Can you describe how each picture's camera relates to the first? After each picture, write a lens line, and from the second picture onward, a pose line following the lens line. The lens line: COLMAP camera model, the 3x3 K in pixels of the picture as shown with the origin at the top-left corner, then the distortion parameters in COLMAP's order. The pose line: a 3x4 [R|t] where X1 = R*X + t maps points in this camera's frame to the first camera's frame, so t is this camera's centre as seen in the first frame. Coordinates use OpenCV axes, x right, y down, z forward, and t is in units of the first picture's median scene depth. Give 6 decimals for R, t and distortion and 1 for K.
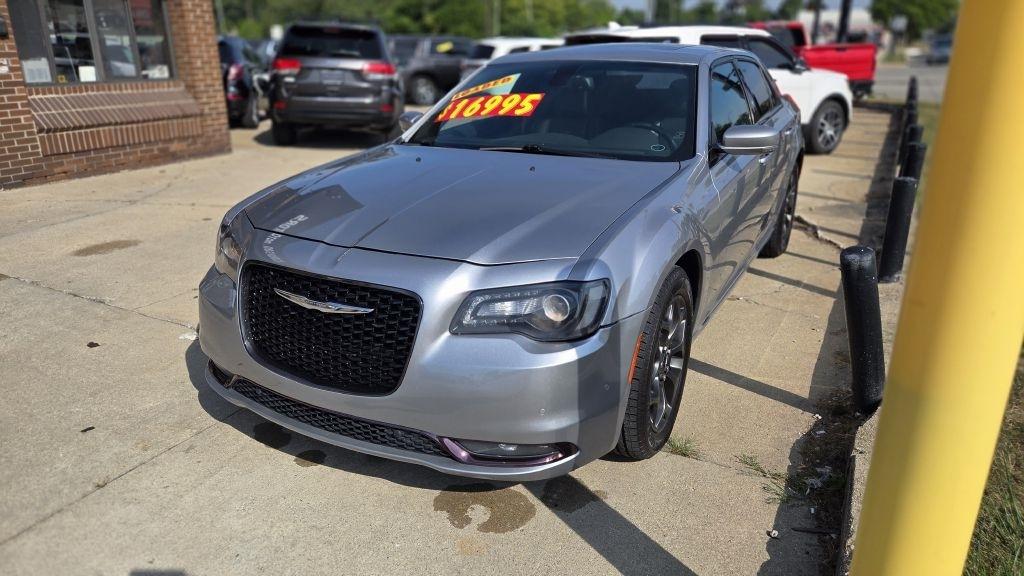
lens RADIAL K [[693.3, 0, 508.0], [0, 693.3, 287.6], [0, 0, 1]] dist [0.031461, -0.039474]
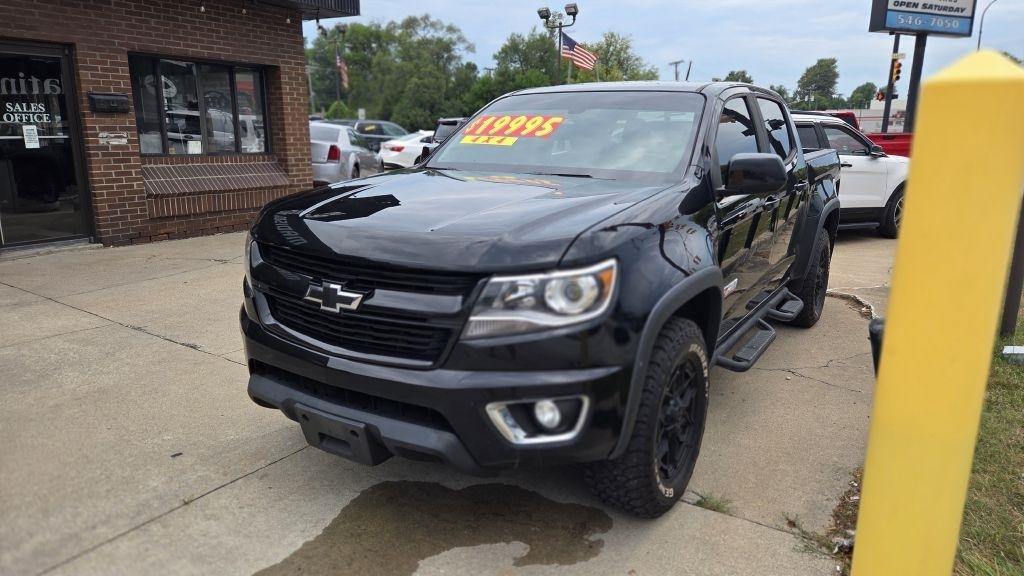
lens RADIAL K [[693.3, 0, 510.0], [0, 693.3, 291.7], [0, 0, 1]] dist [0.031461, -0.039474]
pose [[0.995148, 0.037793, -0.090836, 0.009809], [-0.046945, 0.993796, -0.100821, 0.013093], [0.086462, 0.104597, 0.990749, -0.039435]]
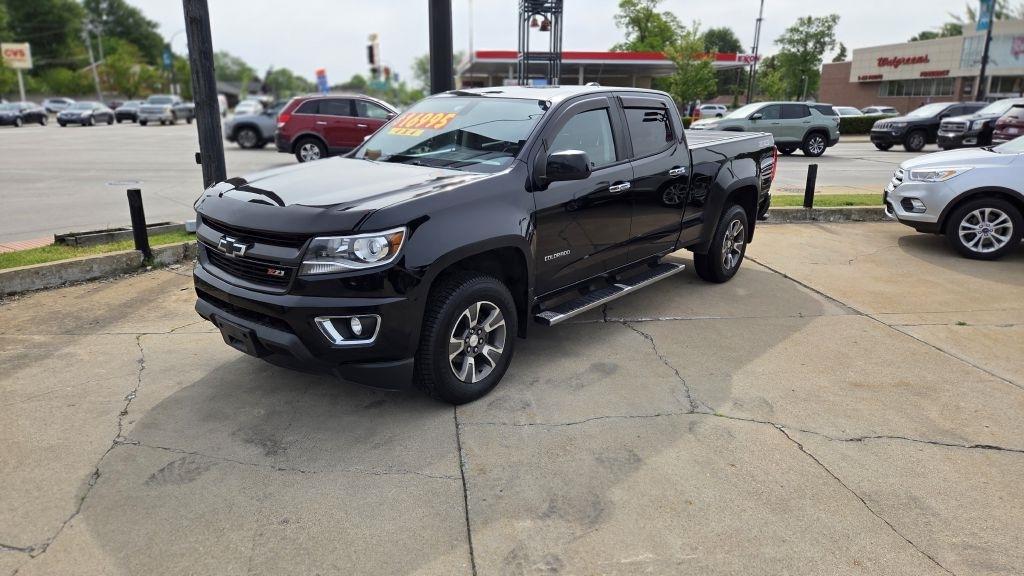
lens RADIAL K [[693.3, 0, 509.0], [0, 693.3, 291.0], [0, 0, 1]] dist [0.031461, -0.039474]
pose [[0.972890, 0.076587, -0.218217, 0.342027], [-0.086879, 0.995496, -0.037952, 0.024956], [0.214327, 0.055882, 0.975162, -0.265579]]
